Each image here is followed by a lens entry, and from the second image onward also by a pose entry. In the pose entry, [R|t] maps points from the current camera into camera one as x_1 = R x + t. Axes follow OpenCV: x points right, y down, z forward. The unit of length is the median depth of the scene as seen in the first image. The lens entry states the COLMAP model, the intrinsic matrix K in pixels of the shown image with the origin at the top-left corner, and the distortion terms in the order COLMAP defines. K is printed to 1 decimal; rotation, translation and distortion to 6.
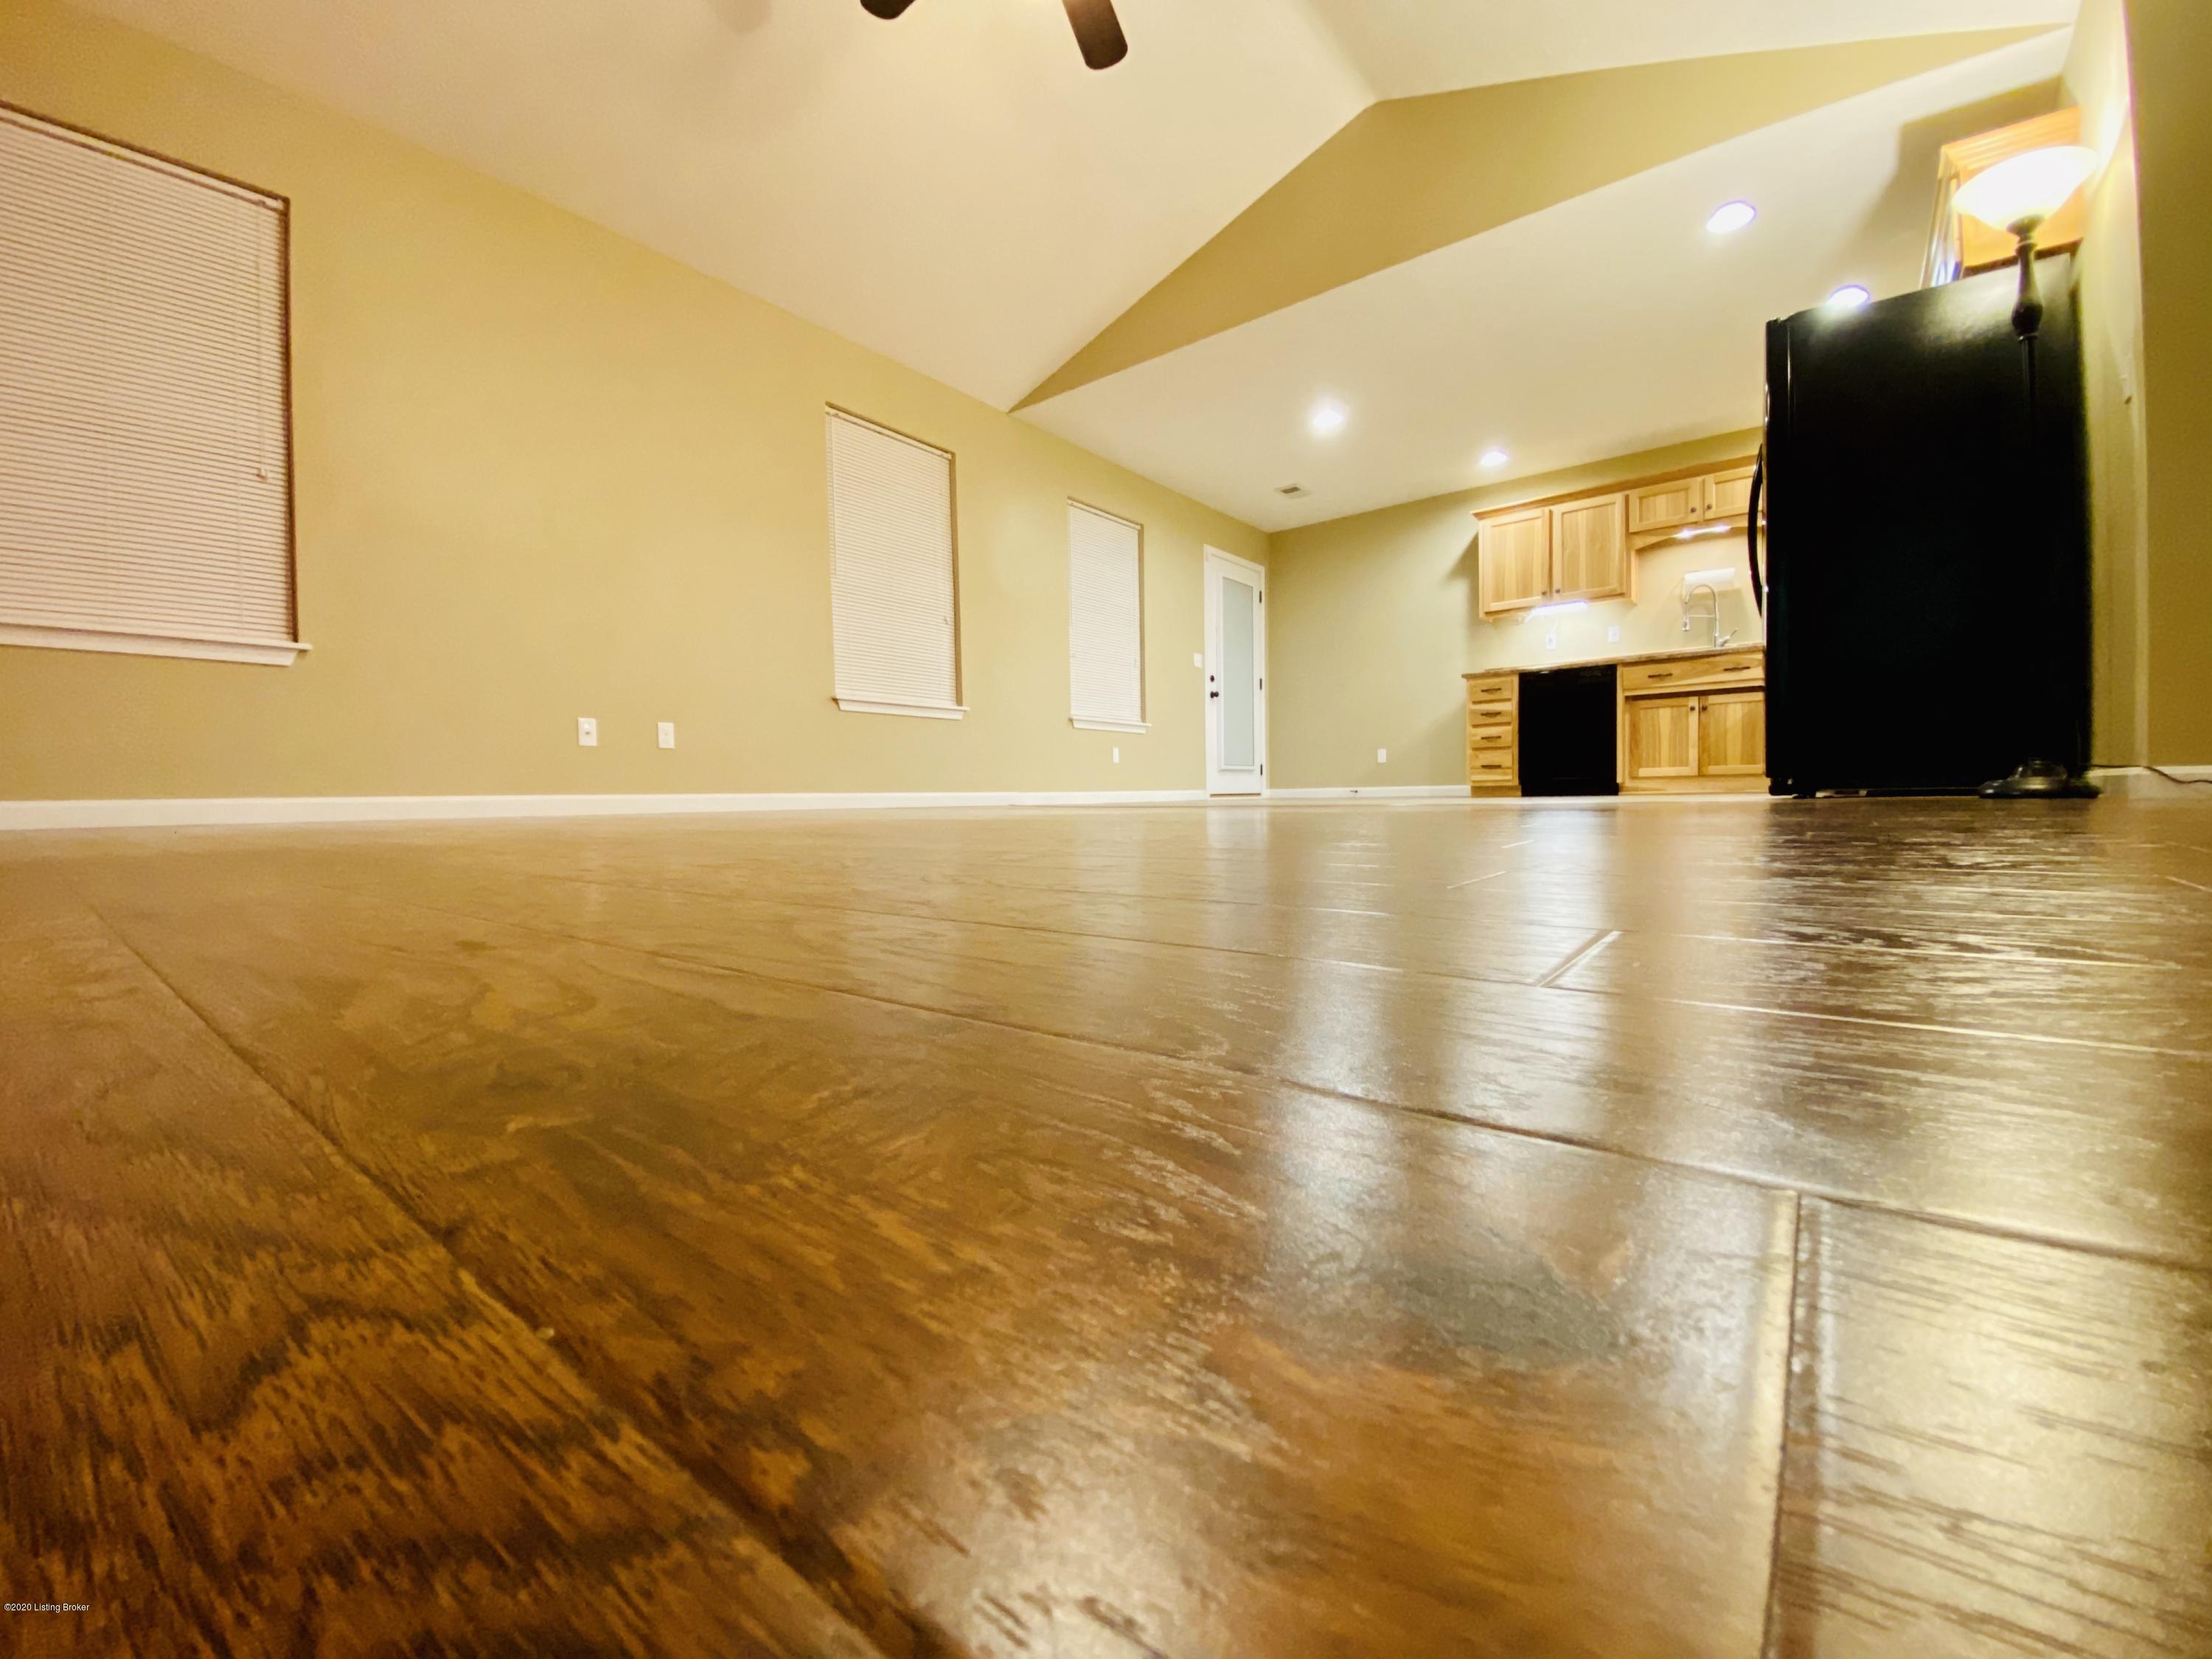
lens RADIAL K [[892.5, 0, 1073.9], [0, 892.5, 835.4], [0, 0, 1]] dist [0.005726, -0.013094]
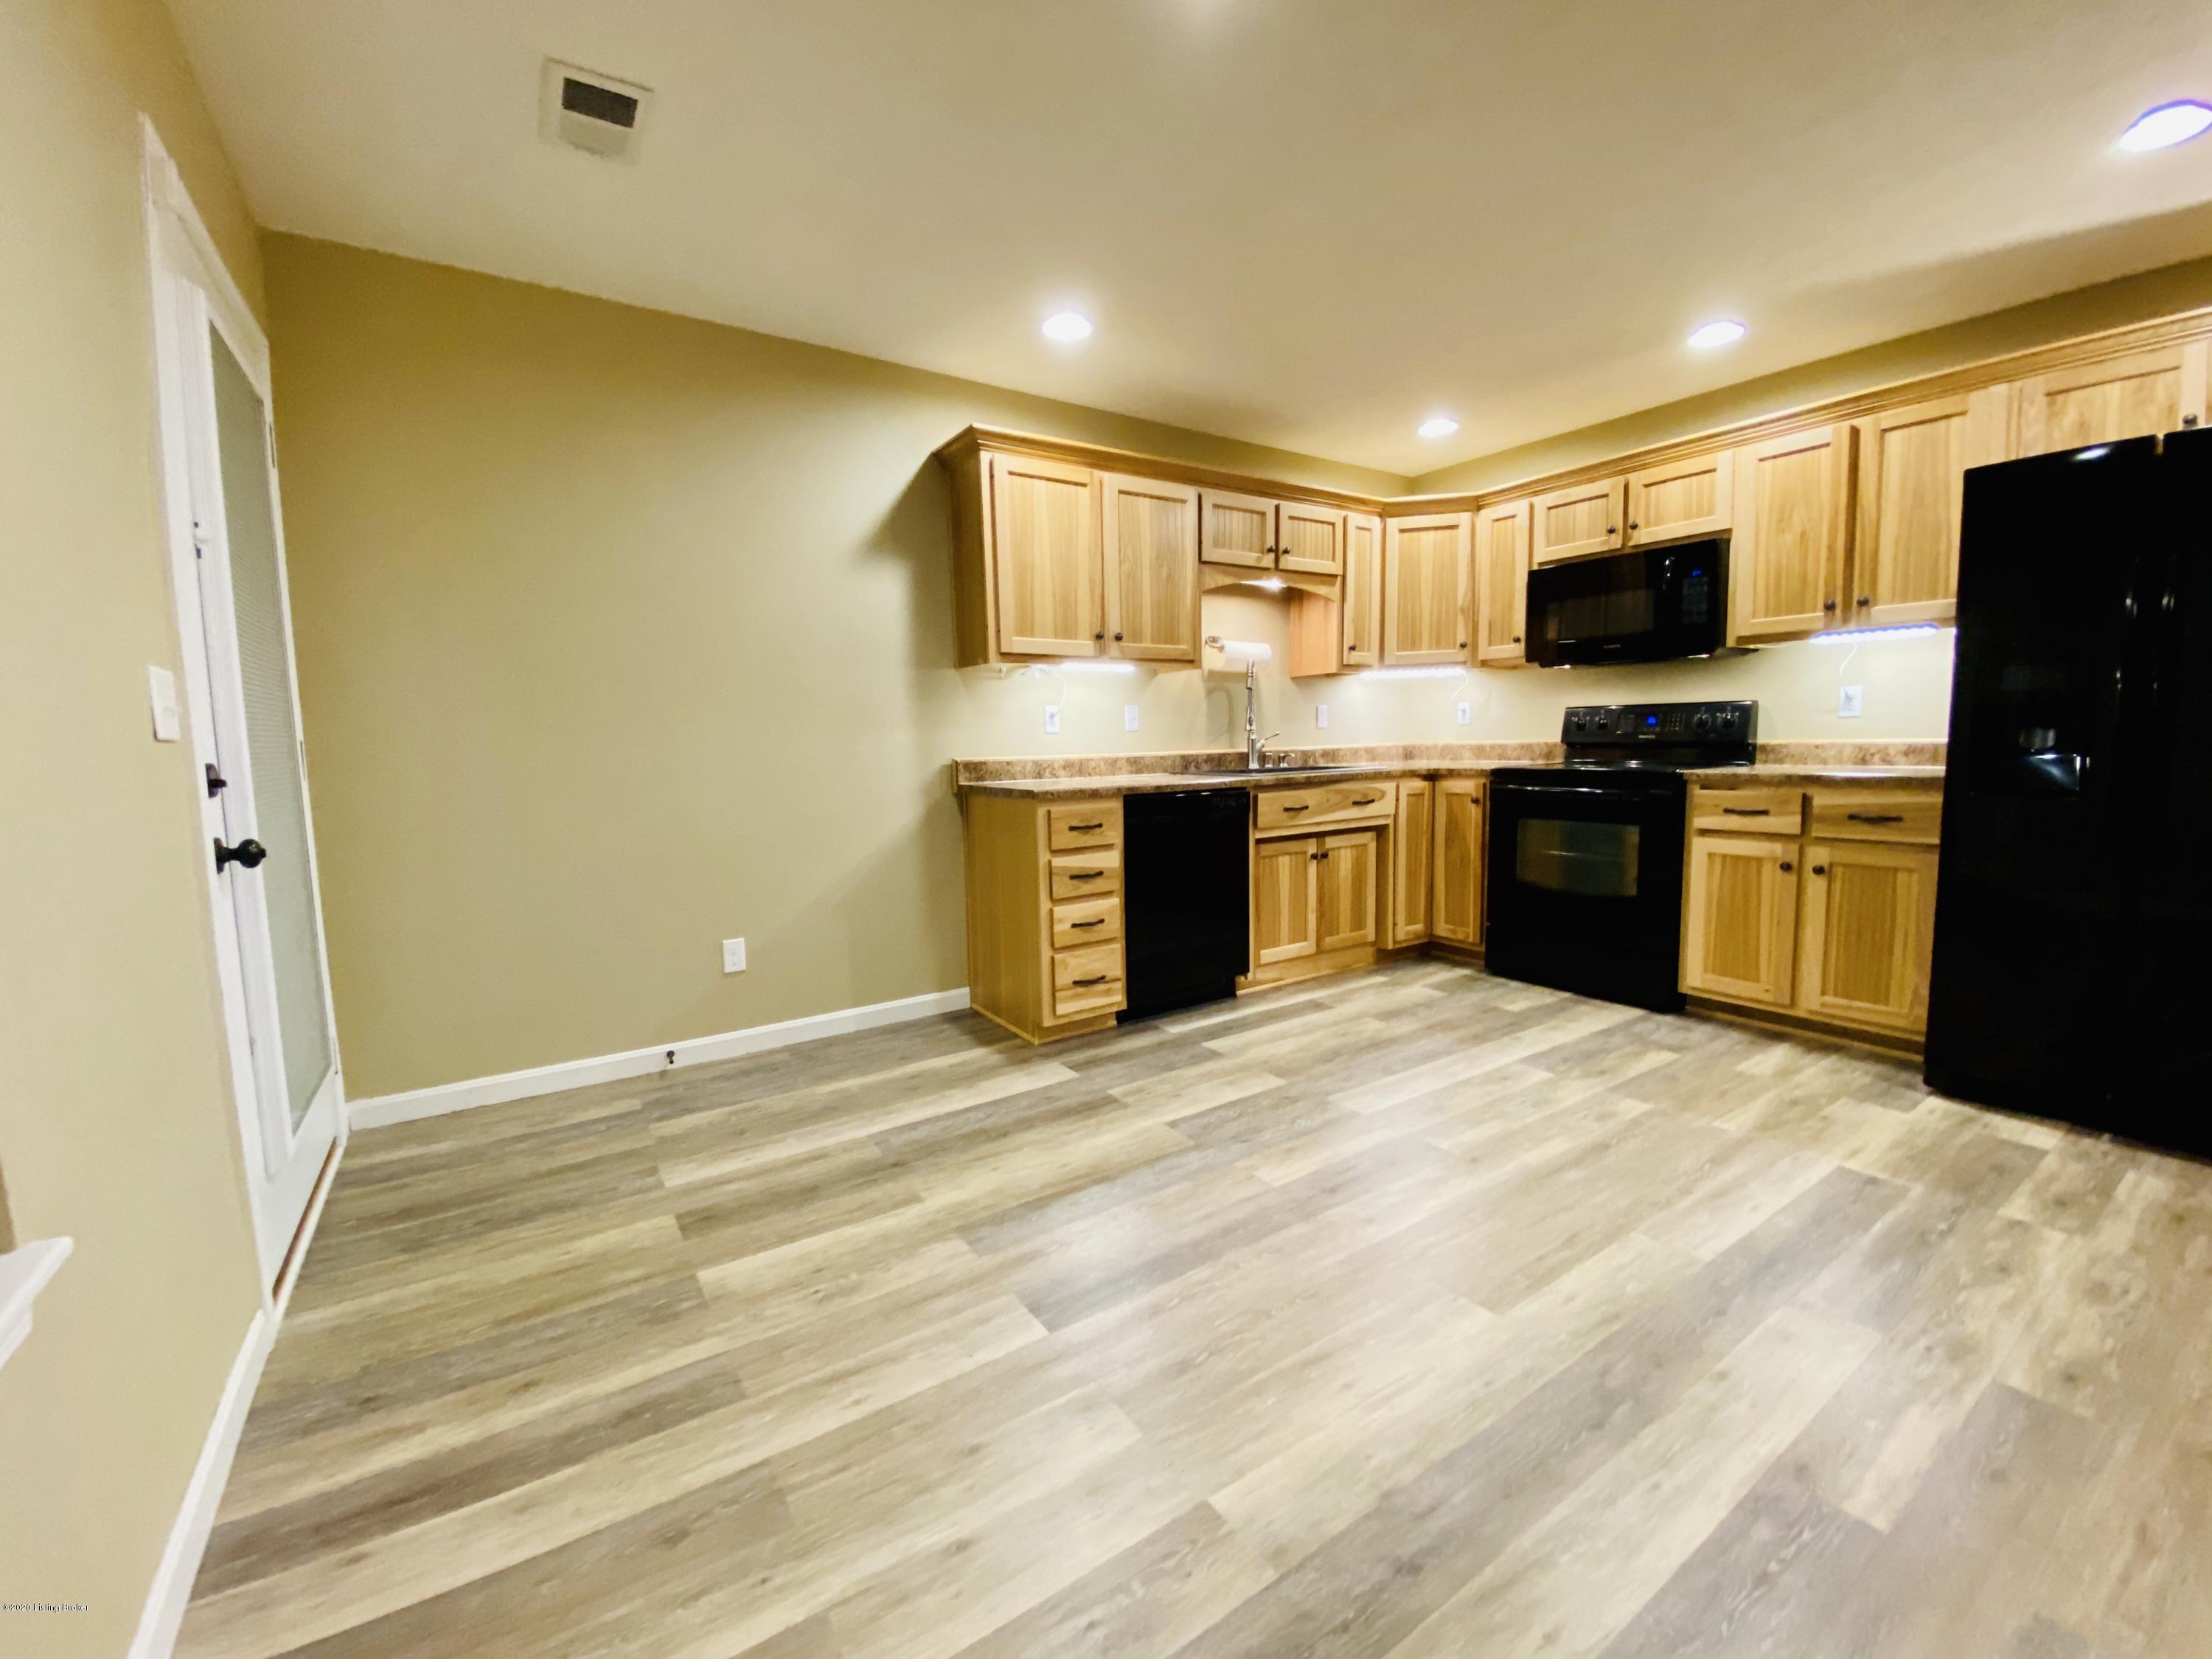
lens RADIAL K [[892.5, 0, 1081.6], [0, 892.5, 827.0], [0, 0, 1]] dist [0.005726, -0.013094]
pose [[0.282806, -0.080995, 0.955751, 0.008431], [0.063875, 0.995807, 0.065488, -0.200318], [-0.957048, 0.042528, 0.286794, 0.892419]]
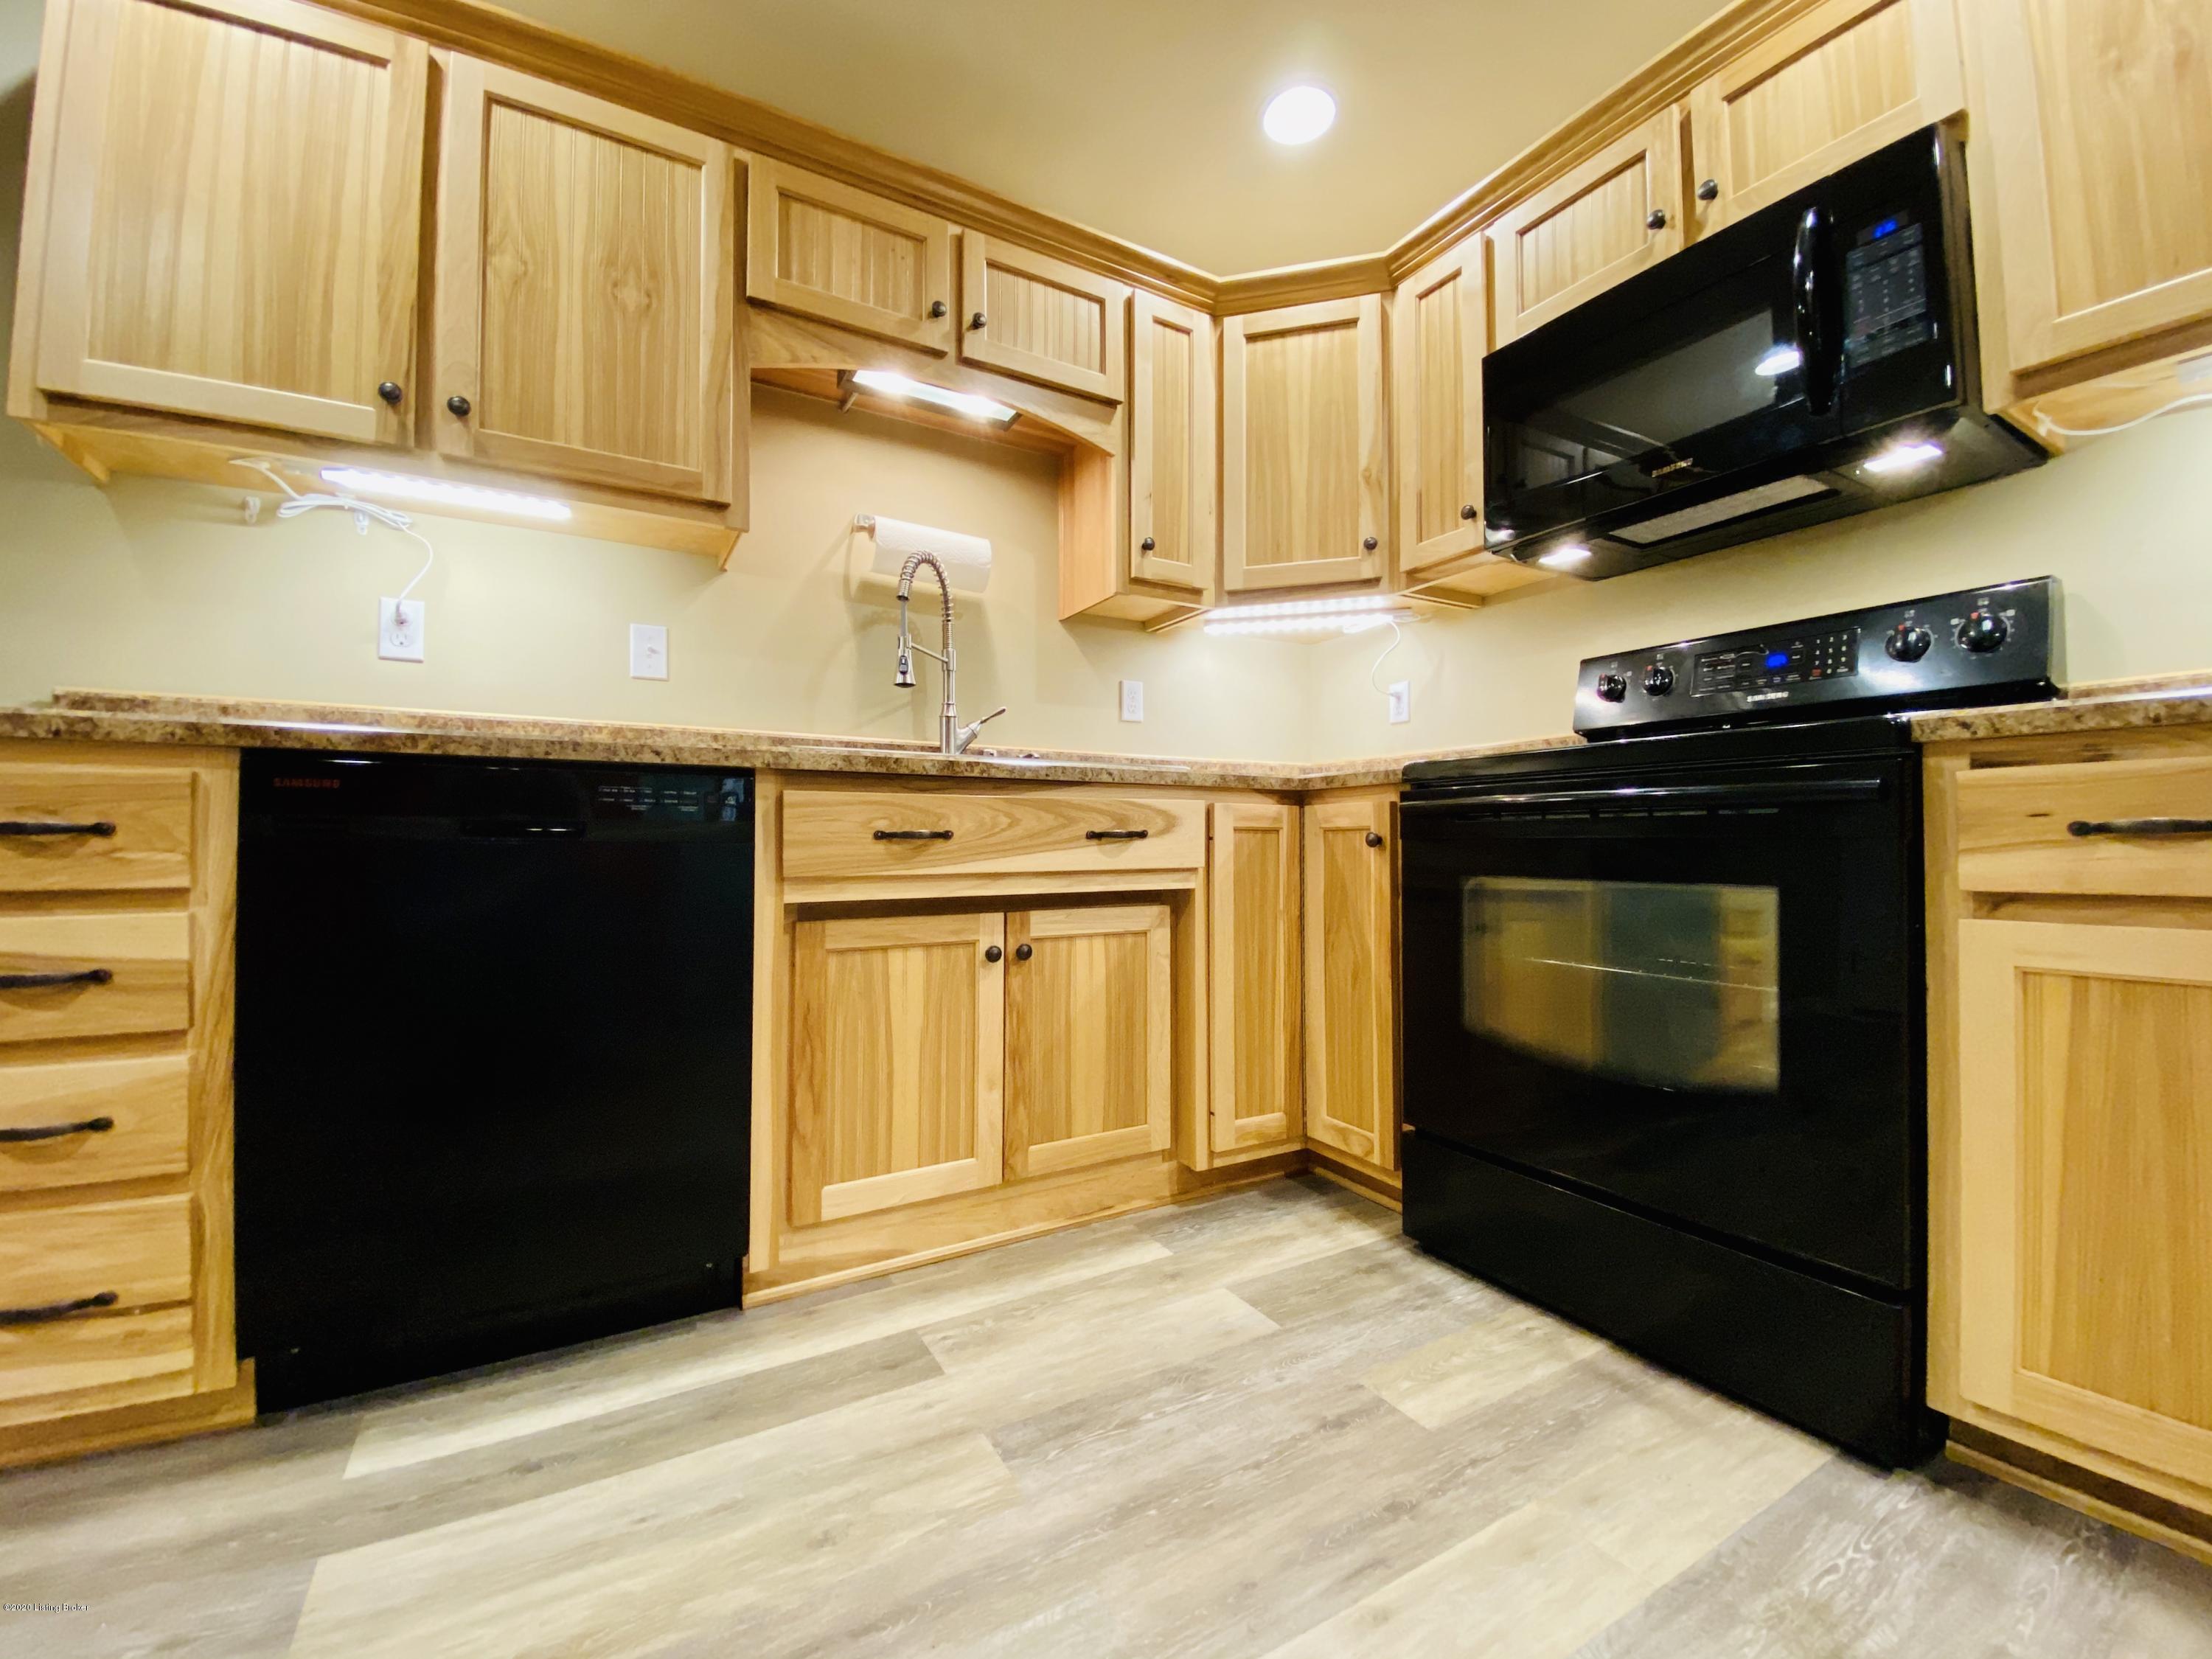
lens RADIAL K [[892.5, 0, 1101.8], [0, 892.5, 826.6], [0, 0, 1]] dist [0.005726, -0.013094]
pose [[0.322610, 0.041002, 0.945643, 0.394561], [0.038926, 0.997641, -0.056536, -0.152096], [-0.945731, 0.055049, 0.320253, 0.798336]]
